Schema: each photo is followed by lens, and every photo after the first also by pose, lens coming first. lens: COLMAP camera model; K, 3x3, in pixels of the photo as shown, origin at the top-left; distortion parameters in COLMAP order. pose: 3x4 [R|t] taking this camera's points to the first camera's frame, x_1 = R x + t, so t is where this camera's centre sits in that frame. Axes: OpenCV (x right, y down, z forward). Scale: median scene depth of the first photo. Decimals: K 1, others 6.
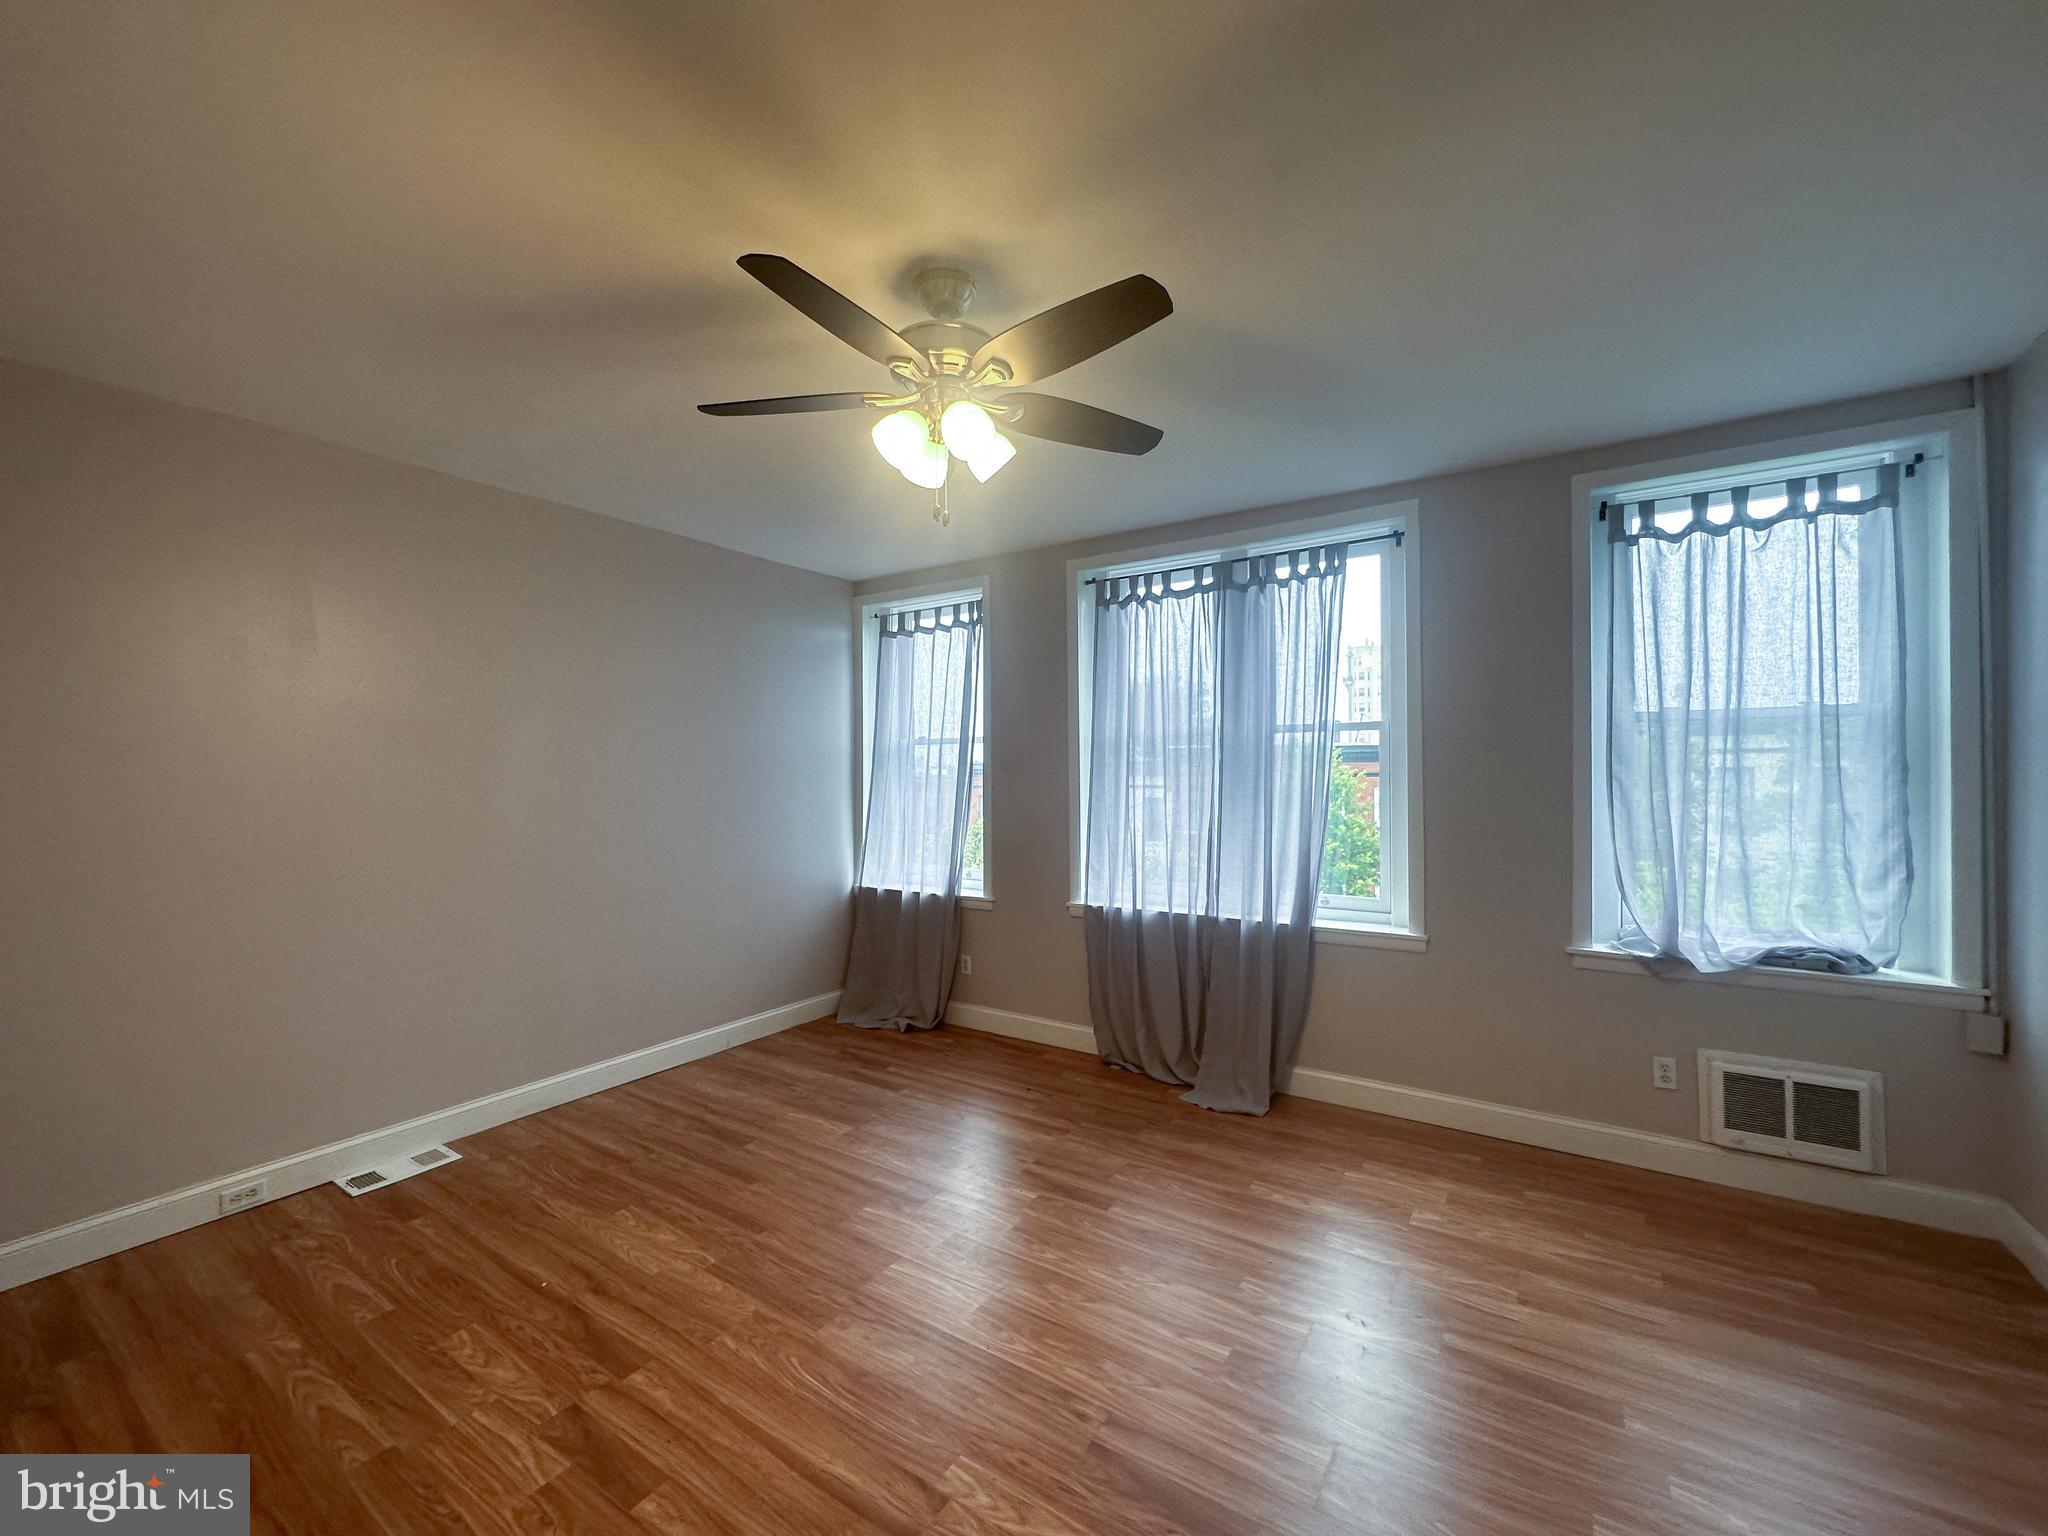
lens RADIAL K [[821.8, 0, 1024.0], [0, 821.8, 768.0], [0, 0, 1]] dist [-0.000293, 0.000473]
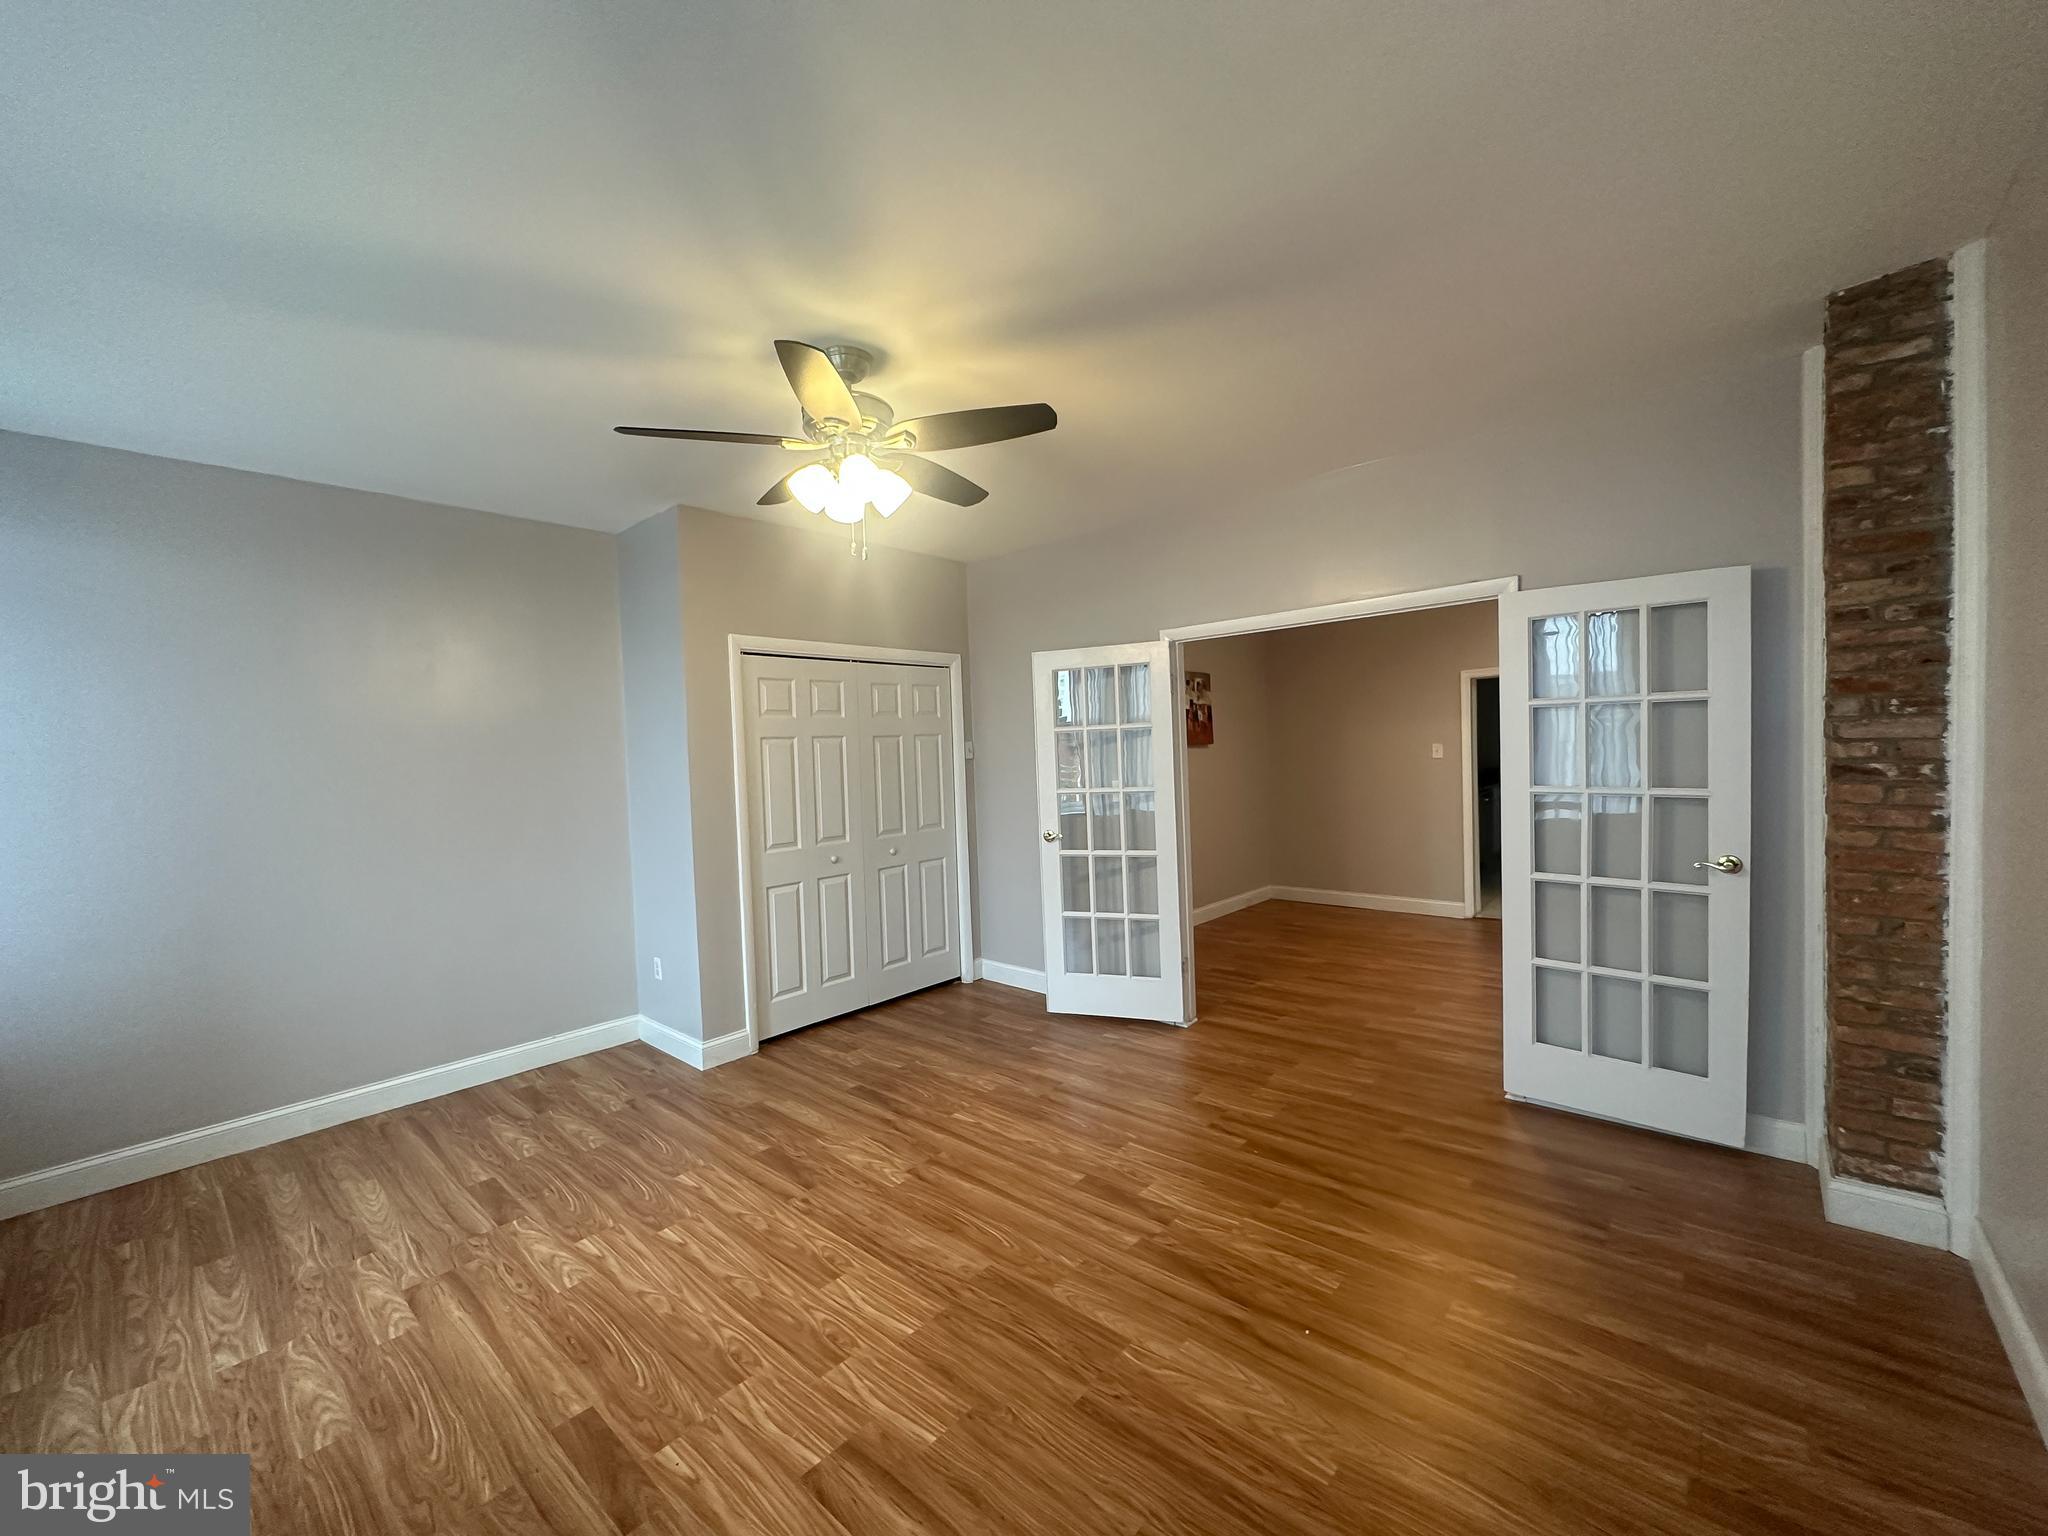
lens RADIAL K [[812.7, 0, 1023.9], [0, 812.7, 794.6], [0, 0, 1]] dist [-0.000198, -0.000279]
pose [[-0.989373, 0.035251, 0.141065, -0.338961], [0.043023, 0.997698, 0.052424, 0.007386], [-0.138892, 0.057935, -0.988611, 1.457100]]
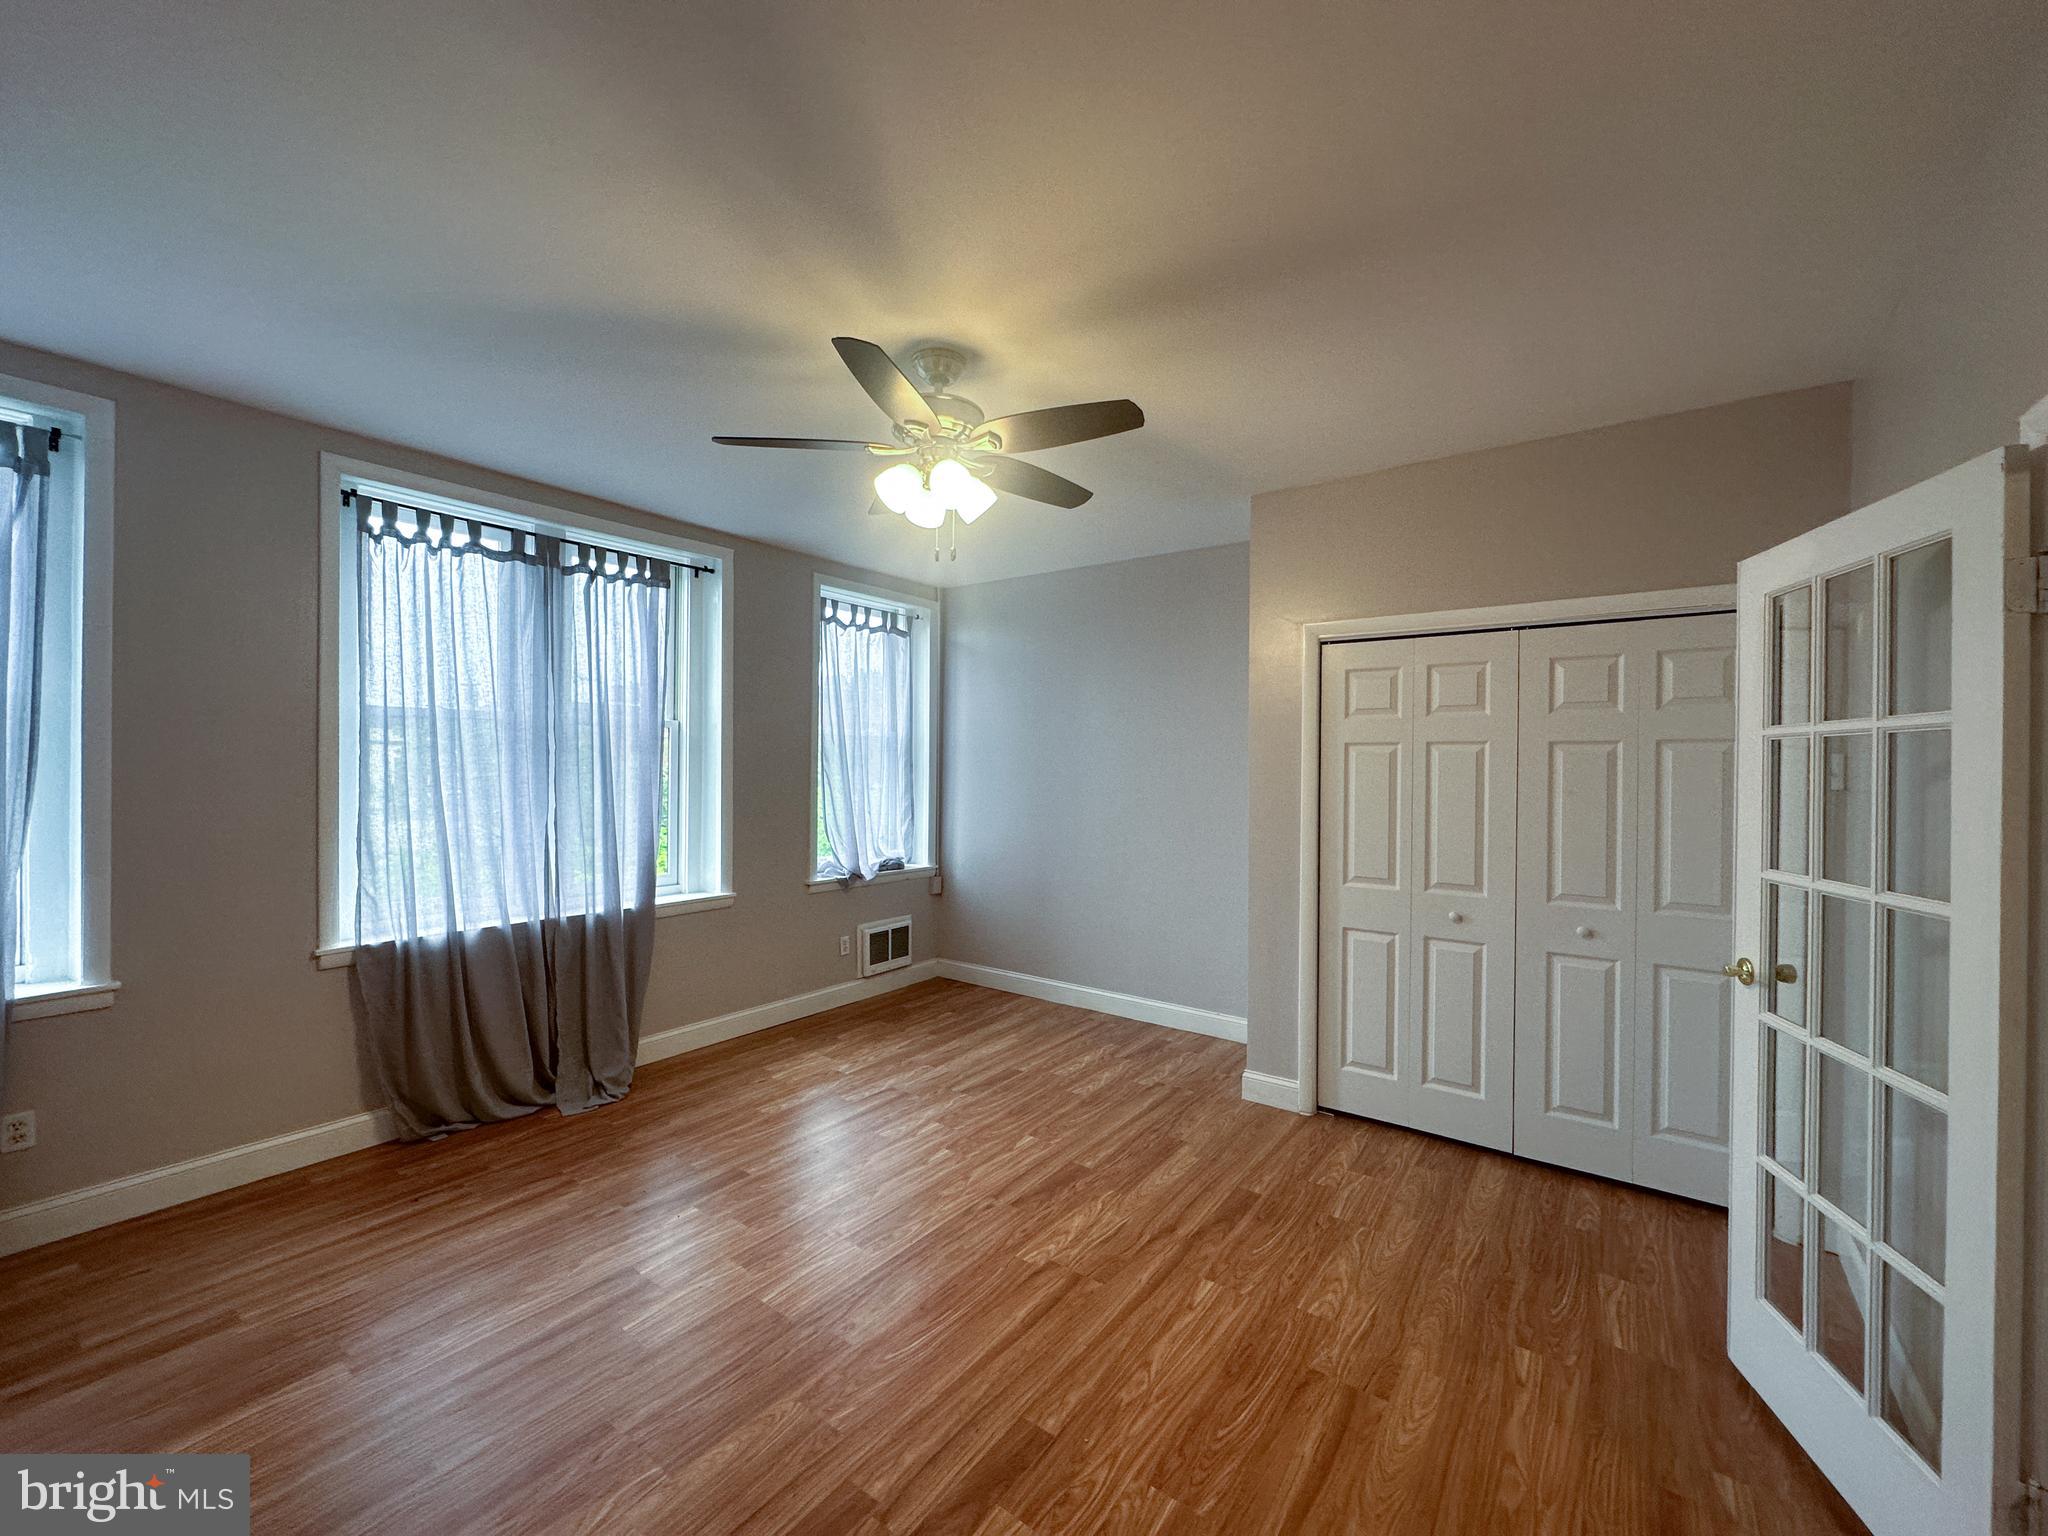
lens RADIAL K [[821.8, 0, 1024.0], [0, 821.8, 768.0], [0, 0, 1]] dist [-0.000293, 0.000473]
pose [[0.050434, 0.004254, 0.998718, -0.866825], [-0.012229, 0.999919, -0.003642, 0.010078], [-0.998653, -0.012030, 0.050482, 0.547122]]
